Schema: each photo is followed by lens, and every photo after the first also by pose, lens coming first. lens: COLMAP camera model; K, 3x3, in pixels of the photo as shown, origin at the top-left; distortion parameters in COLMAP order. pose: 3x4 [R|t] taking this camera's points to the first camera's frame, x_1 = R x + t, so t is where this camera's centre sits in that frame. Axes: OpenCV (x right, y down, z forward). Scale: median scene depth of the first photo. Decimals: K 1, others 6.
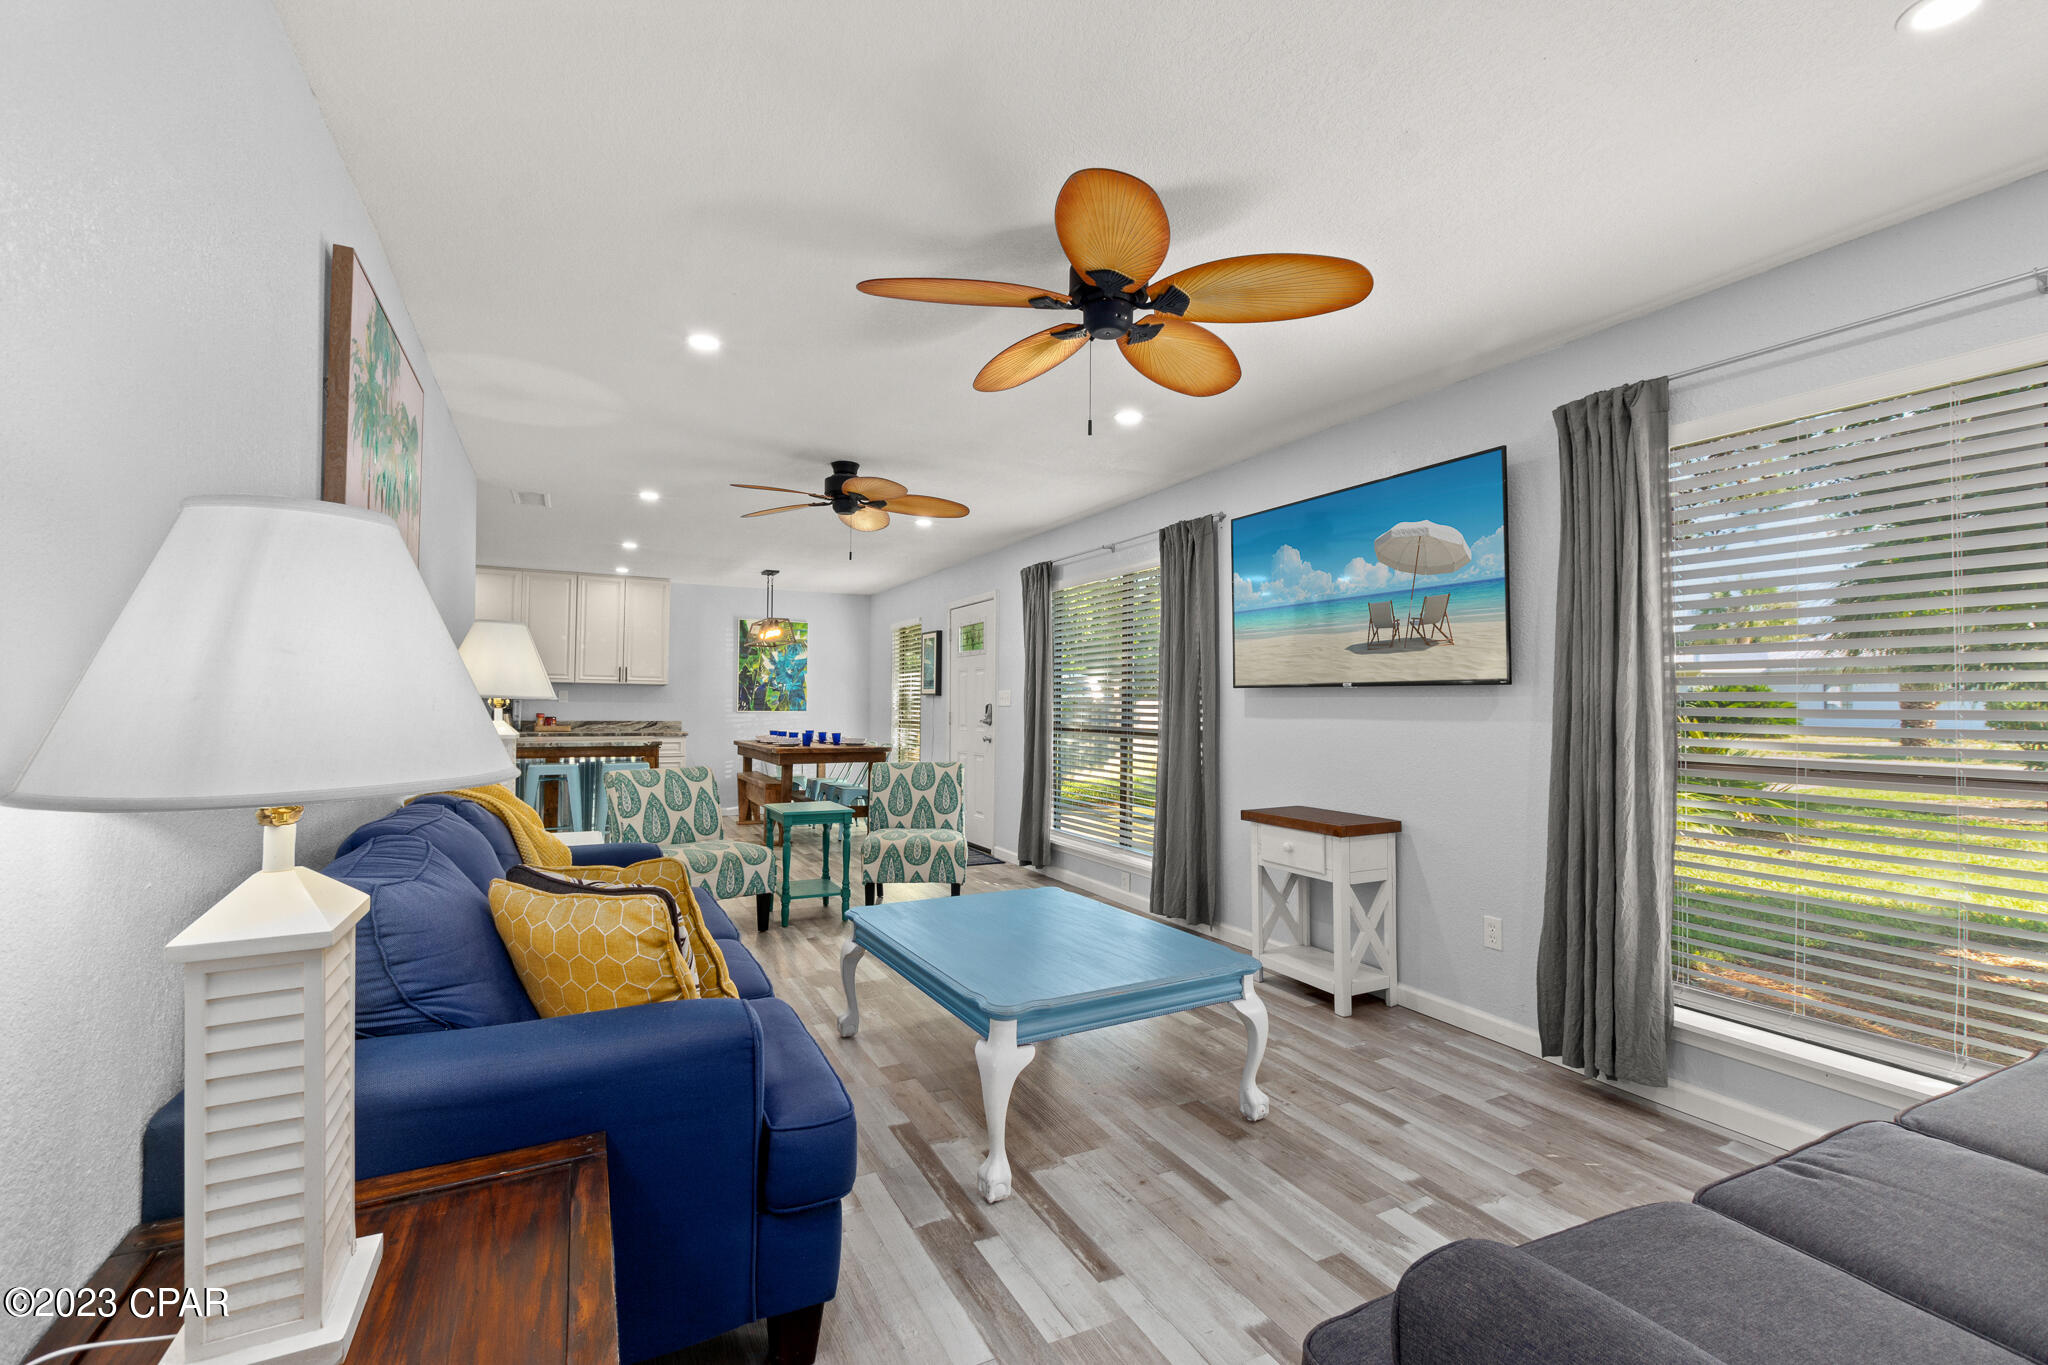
lens RADIAL K [[882.8, 0, 1029.3], [0, 882.8, 676.7], [0, 0, 1]] dist [0.003351, 0.000319]
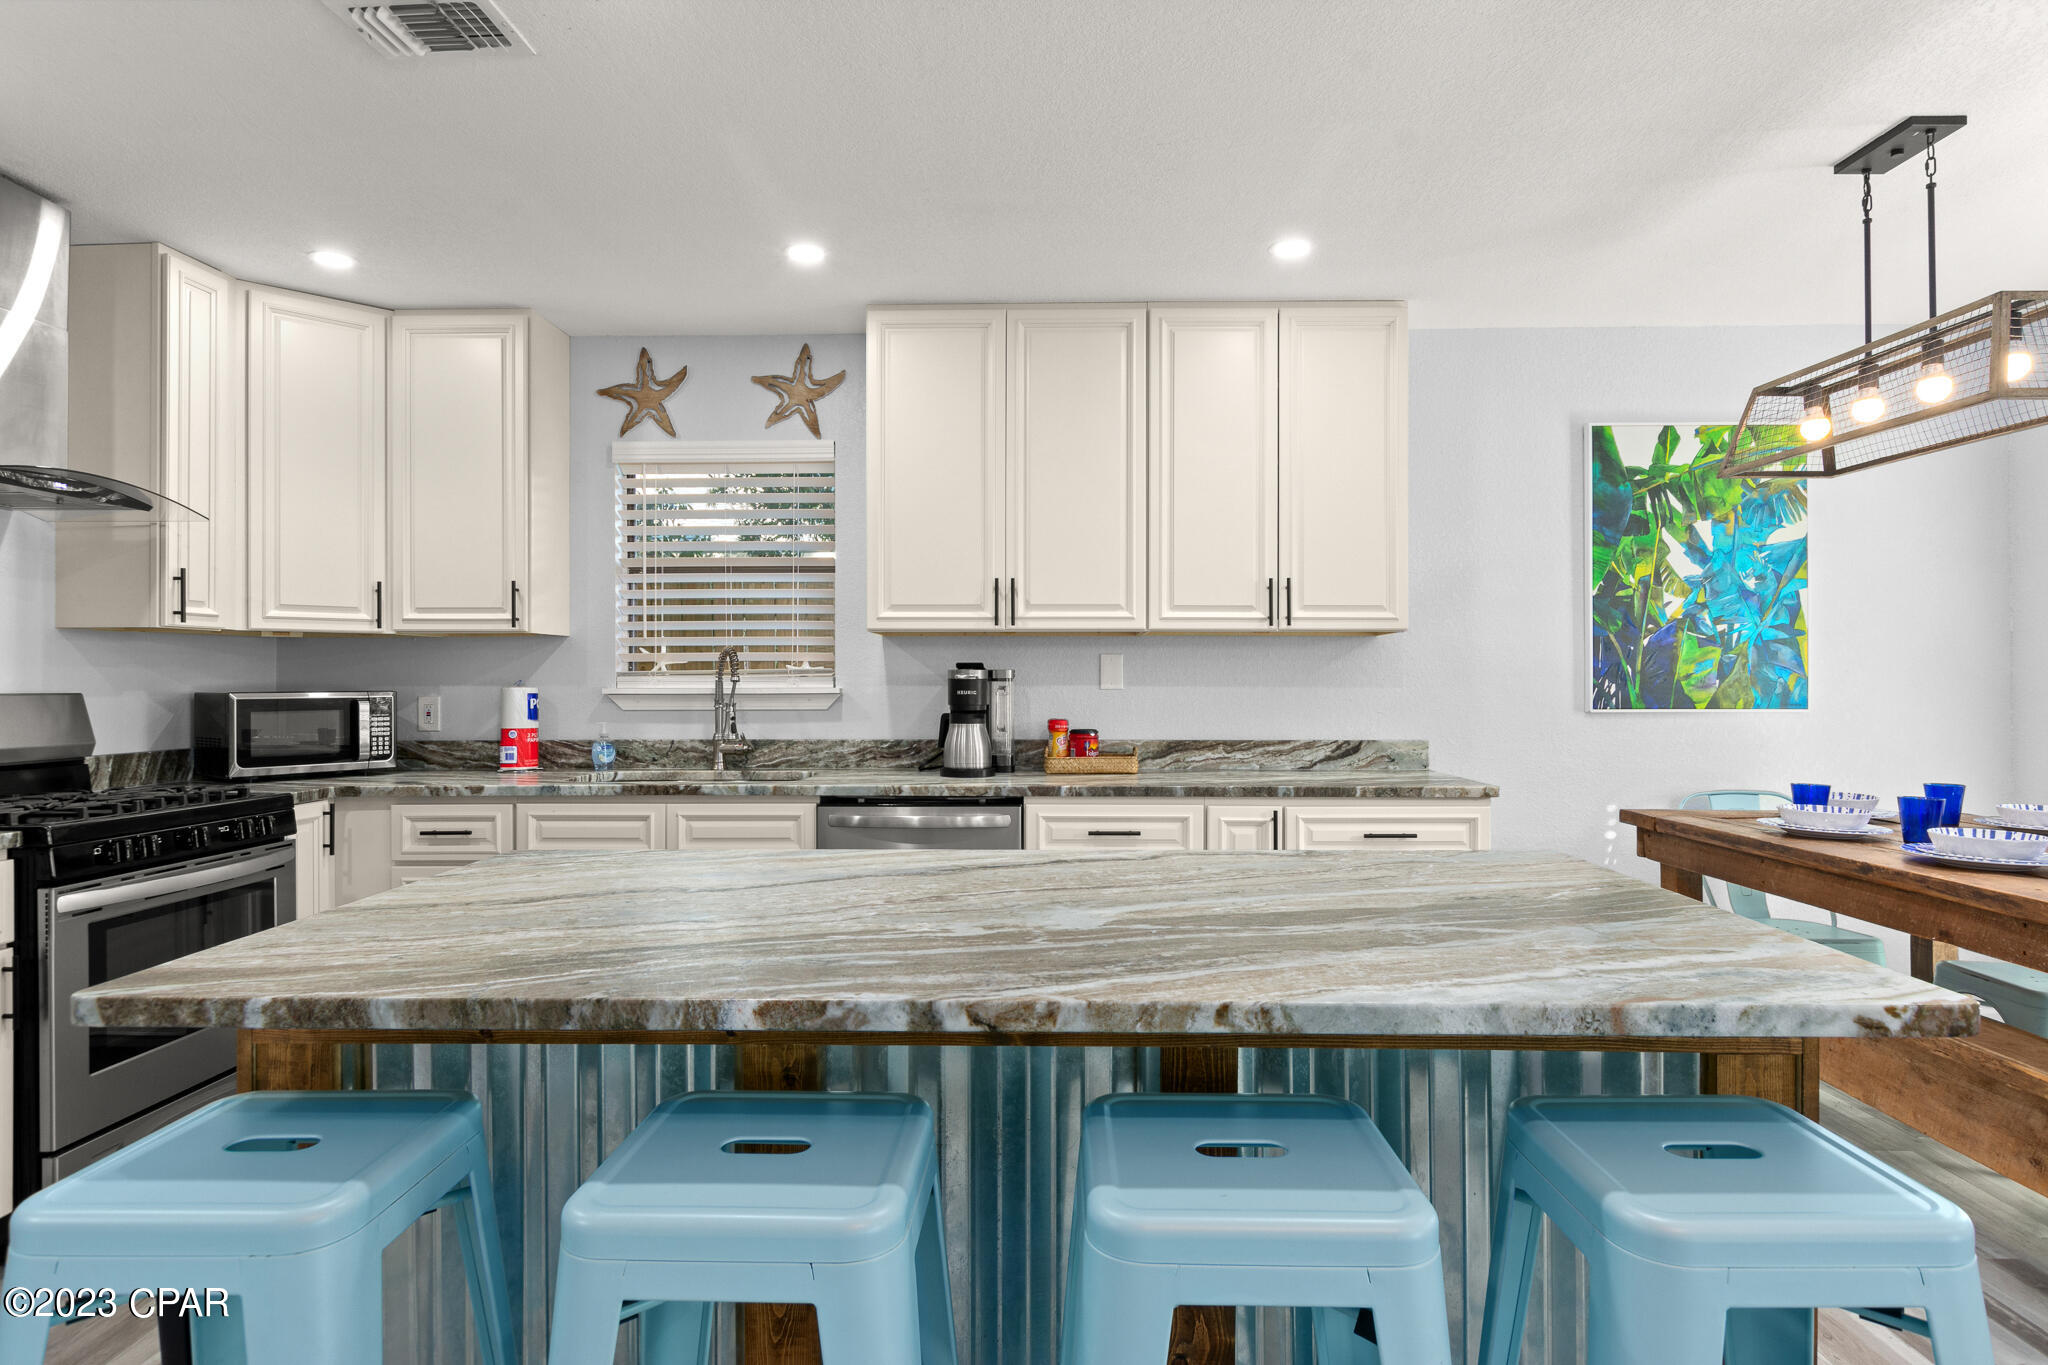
lens RADIAL K [[1101.2, 0, 1028.2], [0, 1101.2, 677.6], [0, 0, 1]] dist [-0.002933, 0.000078]
pose [[0.878498, -0.012250, -0.477590, -0.537282], [0.024803, 0.999493, 0.019986, 0.023396], [0.477102, -0.029403, 0.878356, 0.923850]]
